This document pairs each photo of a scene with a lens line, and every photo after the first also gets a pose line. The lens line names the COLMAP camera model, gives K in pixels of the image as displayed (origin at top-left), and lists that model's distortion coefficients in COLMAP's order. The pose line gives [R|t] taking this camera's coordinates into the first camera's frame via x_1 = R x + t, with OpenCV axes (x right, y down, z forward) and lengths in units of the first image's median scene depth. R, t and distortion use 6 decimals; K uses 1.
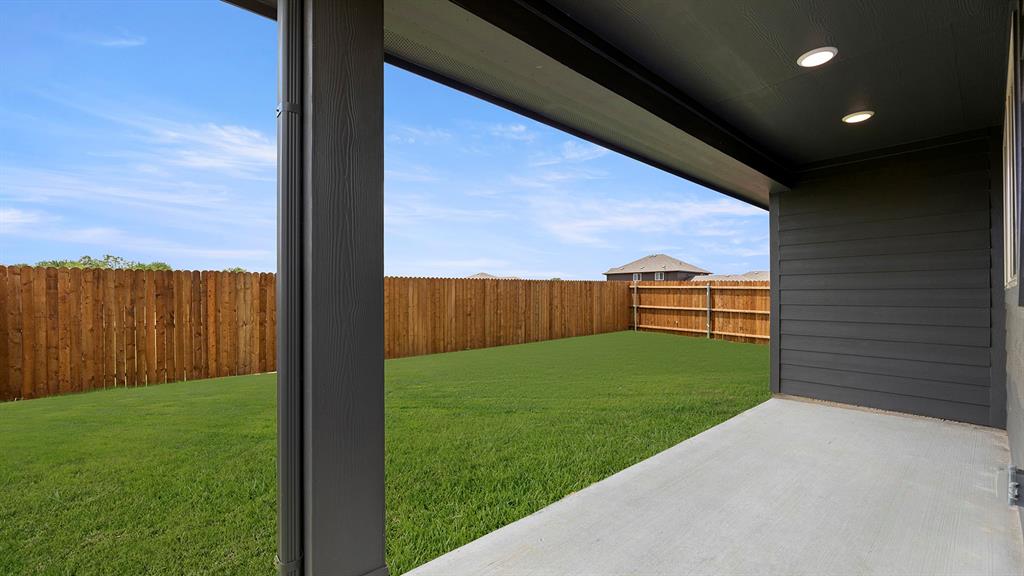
lens RADIAL K [[415.5, 0, 512.2], [0, 415.5, 297.1], [0, 0, 1]] dist [-0.001598, -0.000125]
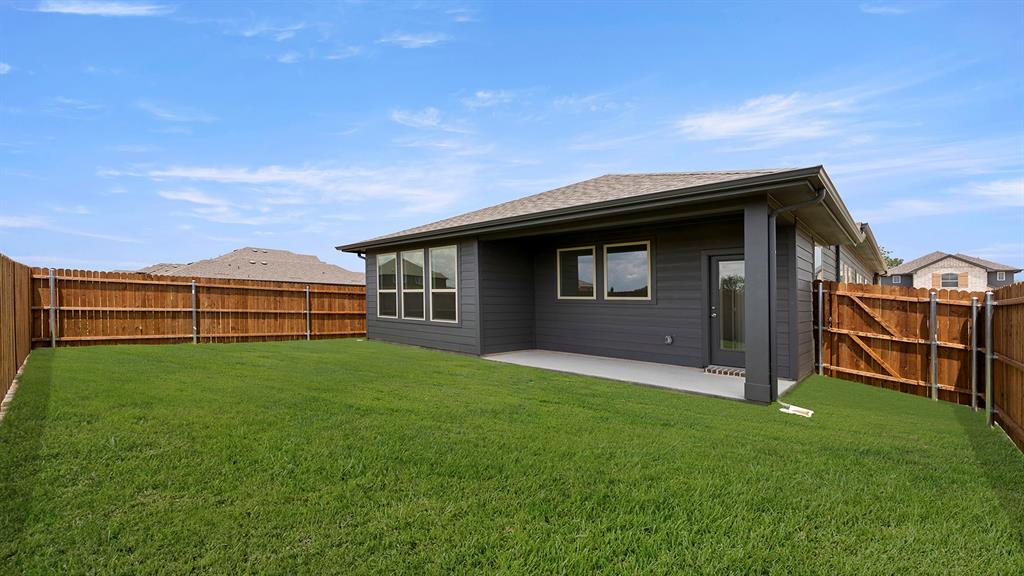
lens RADIAL K [[415.5, 0, 509.9], [0, 415.5, 292.5], [0, 0, 1]] dist [-0.001598, -0.000125]
pose [[-0.089913, 0.000675, 0.995949, -0.450346], [-0.025907, 0.999660, -0.003017, -0.021335], [-0.995613, -0.026073, -0.089865, 0.422778]]
